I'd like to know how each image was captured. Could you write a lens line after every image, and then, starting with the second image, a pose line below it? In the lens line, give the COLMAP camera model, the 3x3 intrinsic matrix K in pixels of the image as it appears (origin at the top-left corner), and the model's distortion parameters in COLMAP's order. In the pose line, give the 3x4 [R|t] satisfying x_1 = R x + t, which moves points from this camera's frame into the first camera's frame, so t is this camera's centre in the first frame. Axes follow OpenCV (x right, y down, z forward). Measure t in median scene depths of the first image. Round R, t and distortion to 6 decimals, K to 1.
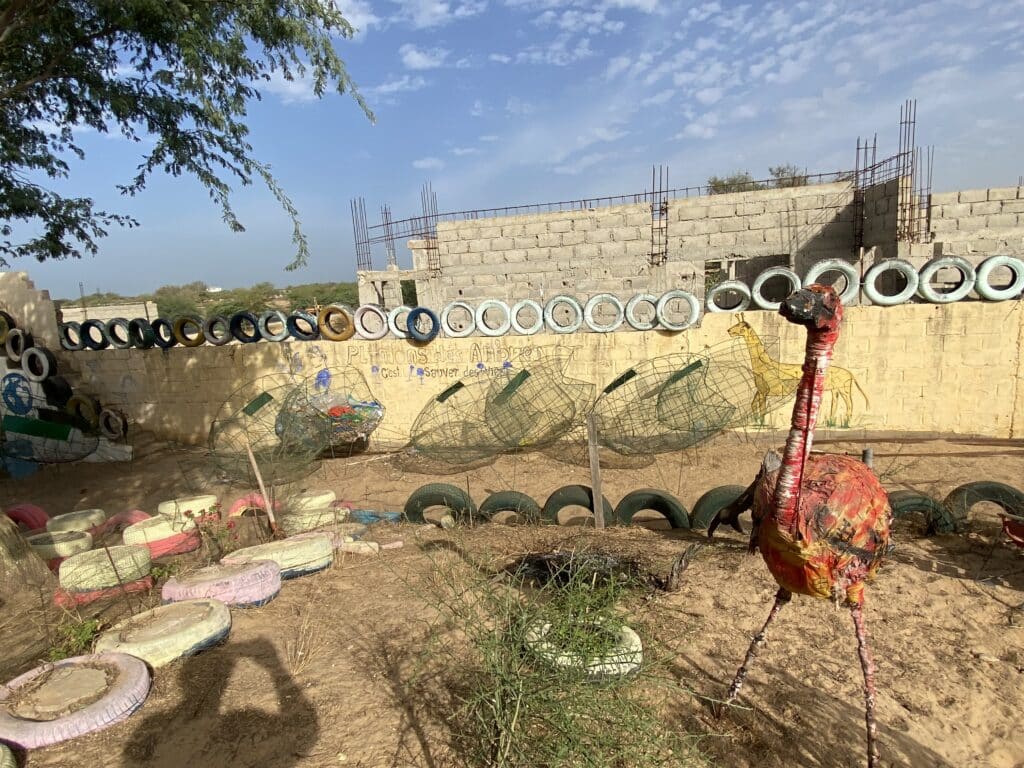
lens RADIAL K [[565.8, 0, 513.3], [0, 565.8, 322.5], [0, 0, 1]] dist [0.058268, -0.085472]
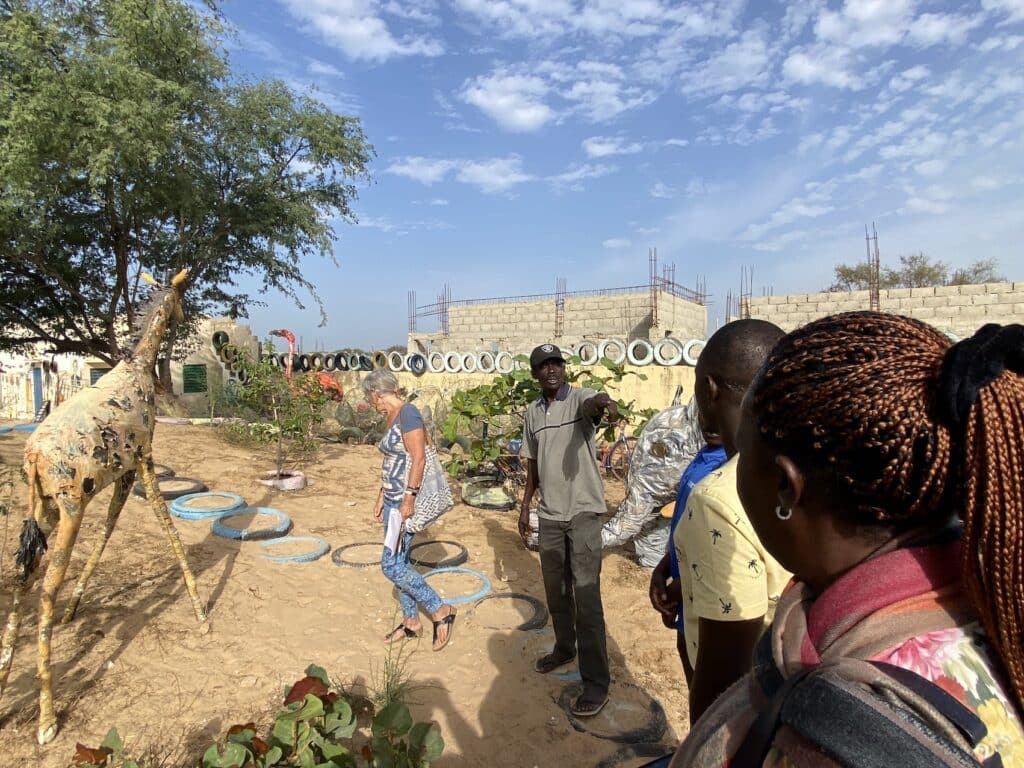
lens RADIAL K [[572.4, 0, 523.8], [0, 572.4, 379.6], [0, 0, 1]] dist [0.057536, -0.060712]
pose [[0.948721, 0.072786, -0.307620, 0.076790], [-0.083254, 0.996307, -0.021024, 0.006840], [0.304954, 0.045556, 0.951277, -0.065083]]
